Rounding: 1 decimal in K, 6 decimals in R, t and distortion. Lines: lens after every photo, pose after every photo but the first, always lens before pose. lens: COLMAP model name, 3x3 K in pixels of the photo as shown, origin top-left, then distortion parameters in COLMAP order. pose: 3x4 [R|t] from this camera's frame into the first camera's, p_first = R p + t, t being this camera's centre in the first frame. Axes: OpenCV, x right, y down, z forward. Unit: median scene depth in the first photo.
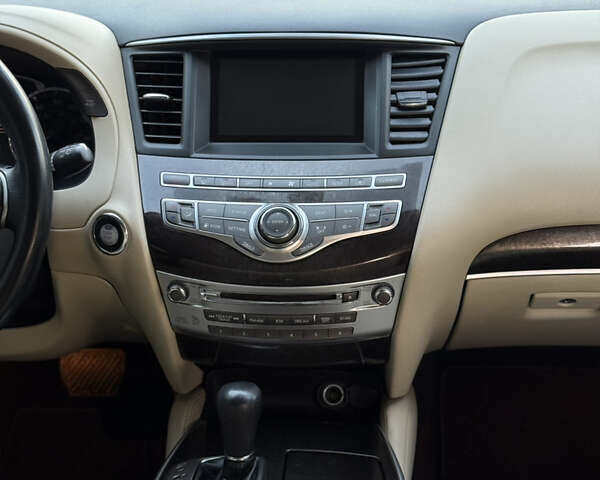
lens RADIAL K [[1133.6, 0, 300.0], [0, 1133.6, 240.0], [0, 0, 1]] dist [0.184426, -0.237257]
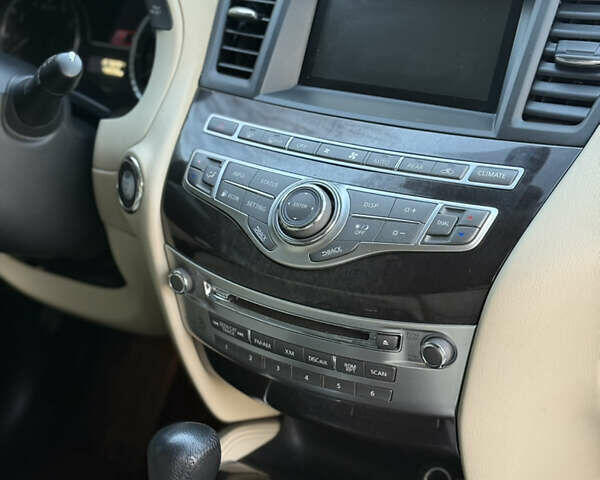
lens RADIAL K [[1133.6, 0, 300.0], [0, 1133.6, 240.0], [0, 0, 1]] dist [0.184426, -0.237257]
pose [[0.855518, 0.192054, -0.480838, 0.295794], [-0.189138, 0.980405, 0.055071, -0.032038], [0.481992, 0.043830, 0.875078, 0.405797]]
